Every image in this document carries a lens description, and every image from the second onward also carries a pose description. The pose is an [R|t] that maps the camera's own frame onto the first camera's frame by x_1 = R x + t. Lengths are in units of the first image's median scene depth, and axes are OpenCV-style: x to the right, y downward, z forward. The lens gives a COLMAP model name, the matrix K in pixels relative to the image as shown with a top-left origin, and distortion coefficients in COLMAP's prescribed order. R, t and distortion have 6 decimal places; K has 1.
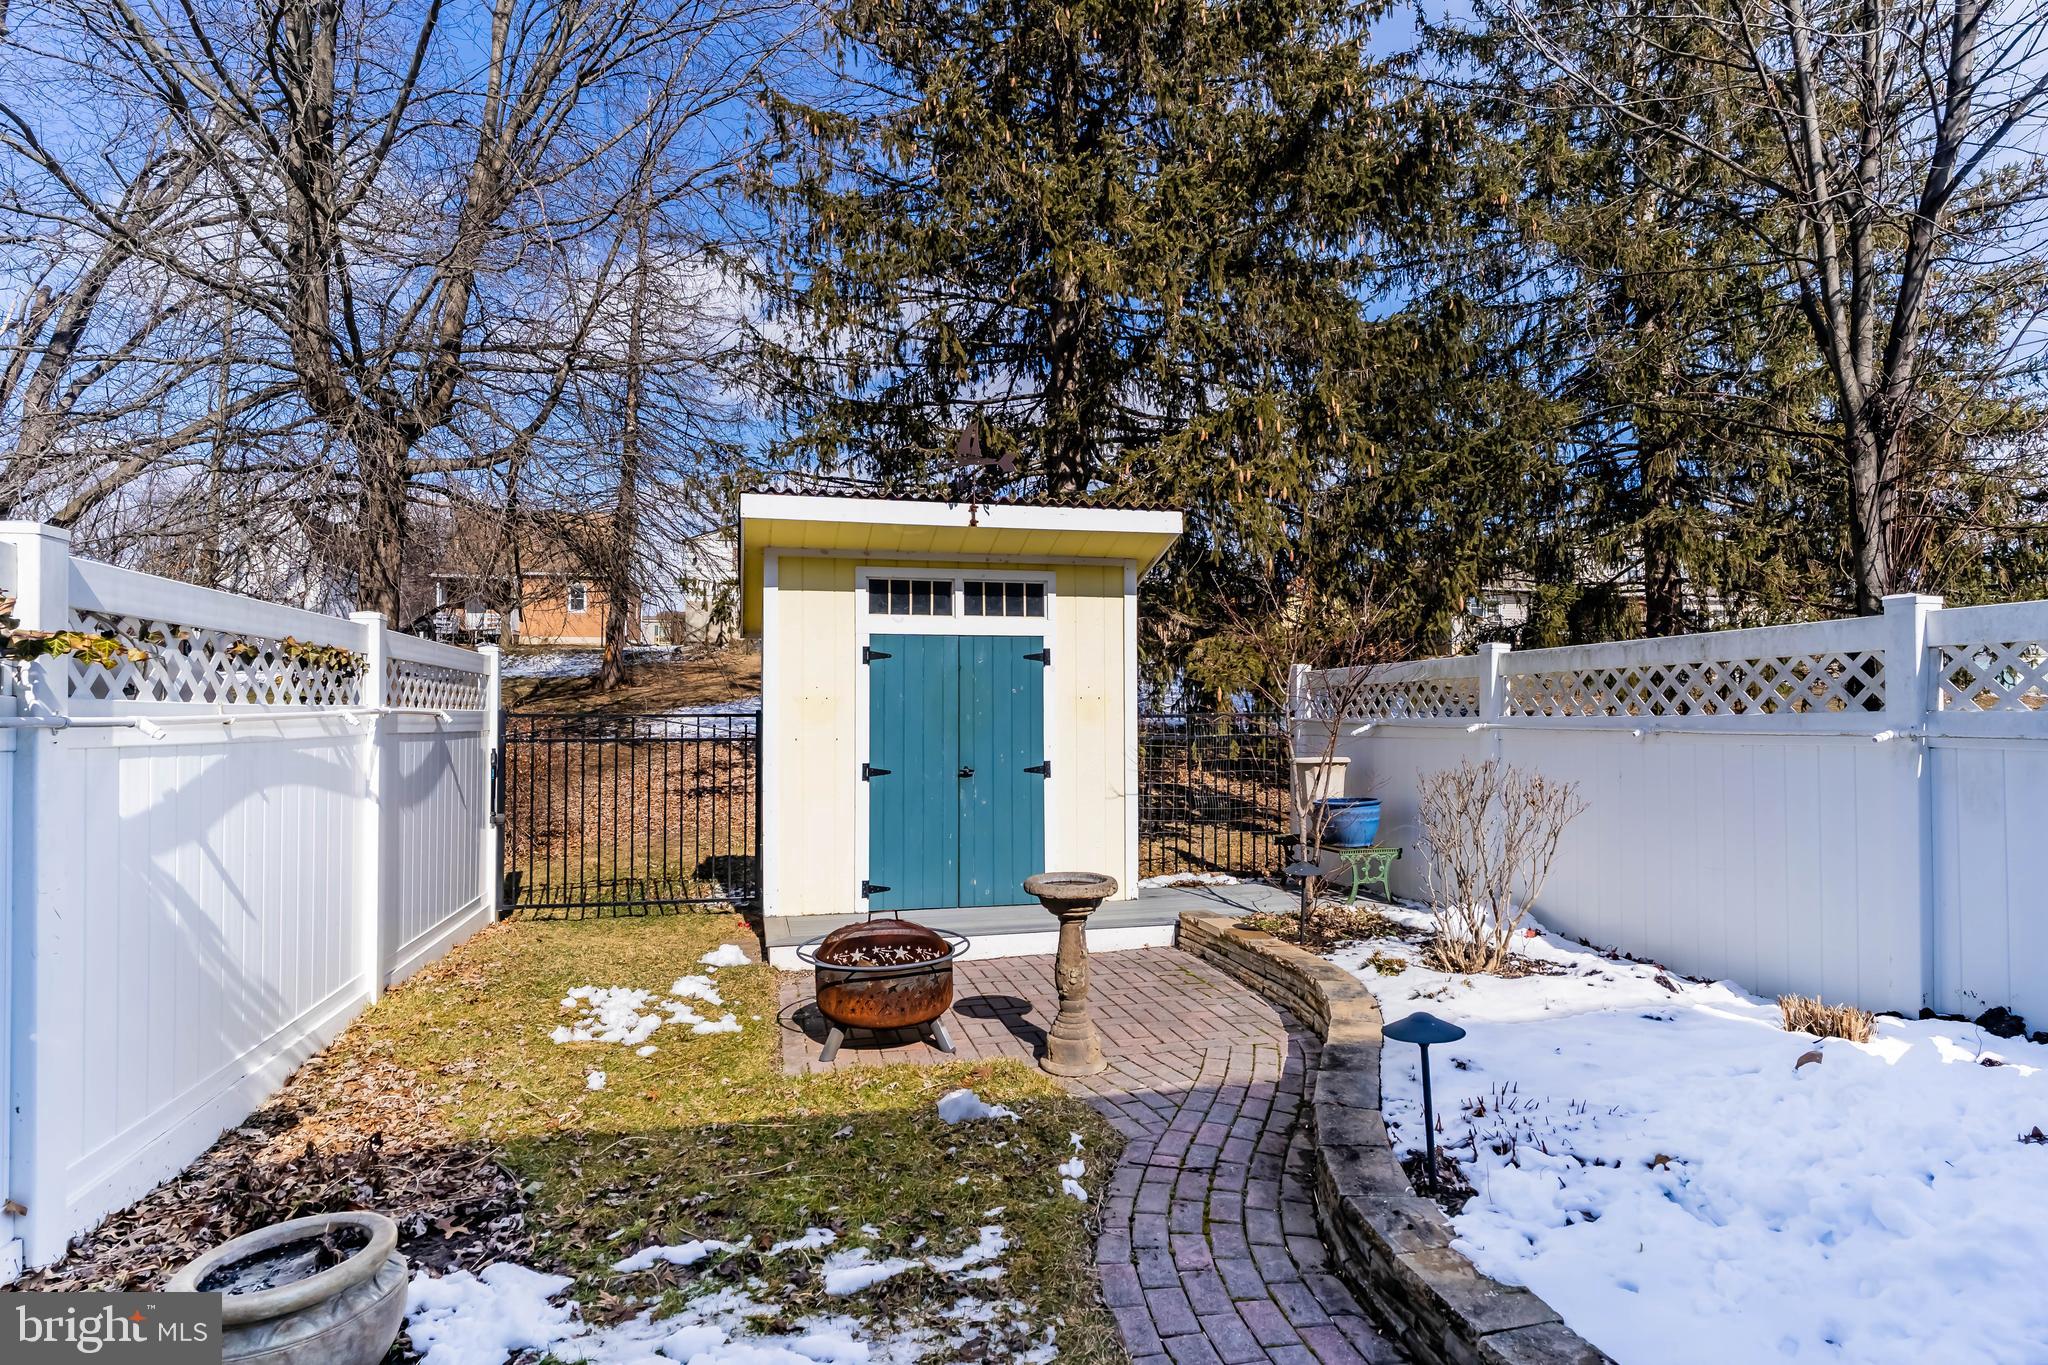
lens RADIAL K [[1057.8, 0, 1025.9], [0, 1057.8, 694.0], [0, 0, 1]] dist [0.000559, 0.001666]
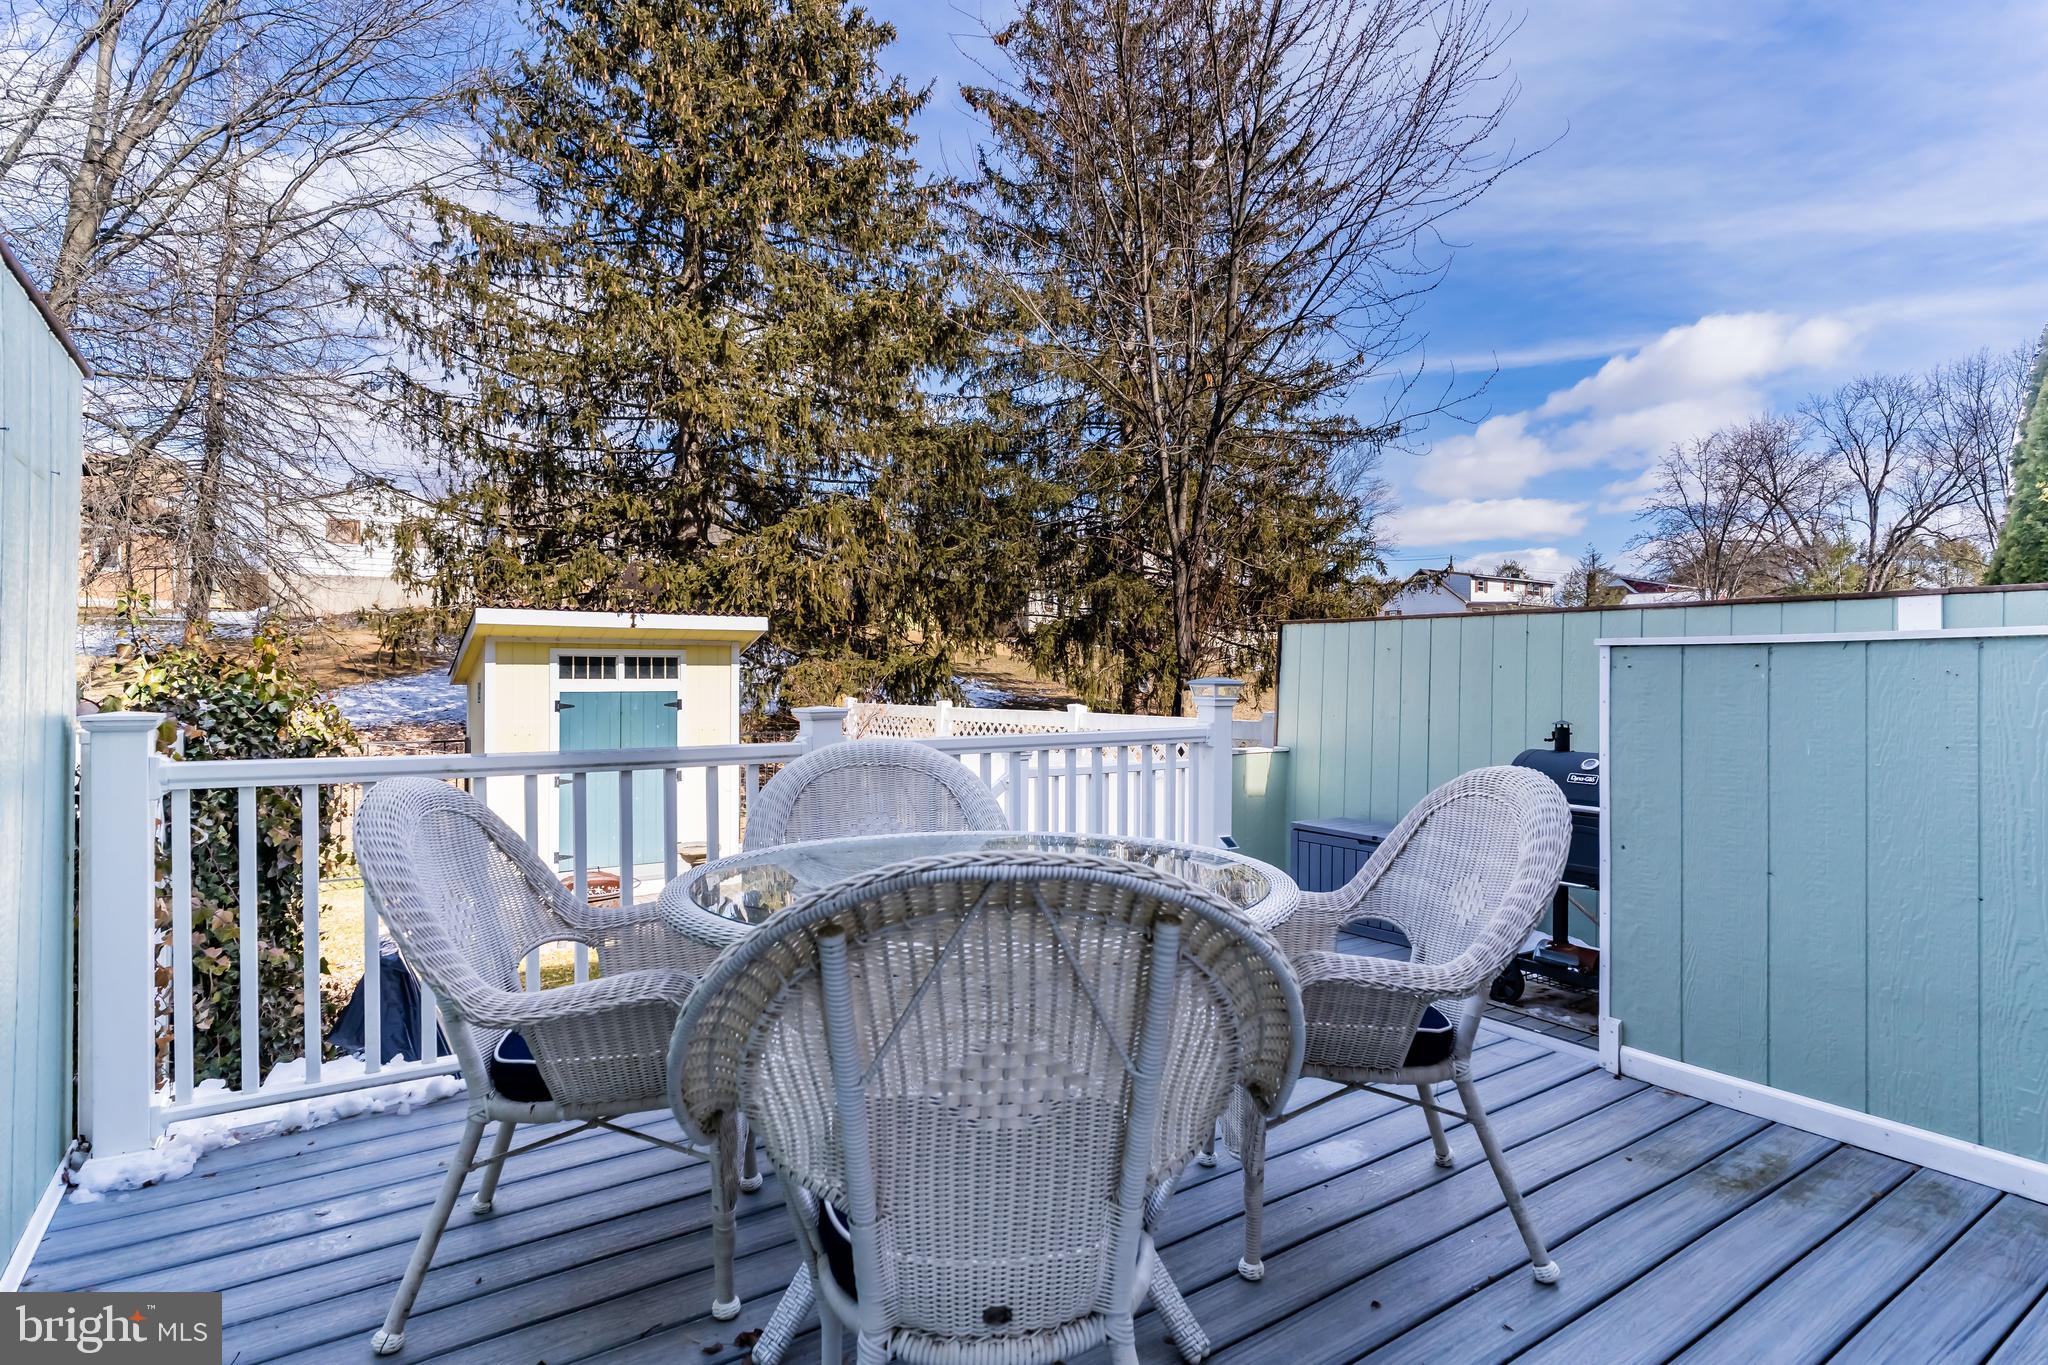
lens RADIAL K [[1042.9, 0, 1031.2], [0, 1042.9, 677.8], [0, 0, 1]] dist [-0.016913, 0.000719]
pose [[0.935881, 0.004840, 0.352282, -0.036937], [-0.012026, 0.999762, 0.018215, -0.109605], [-0.352110, -0.021283, 0.935716, -0.638447]]
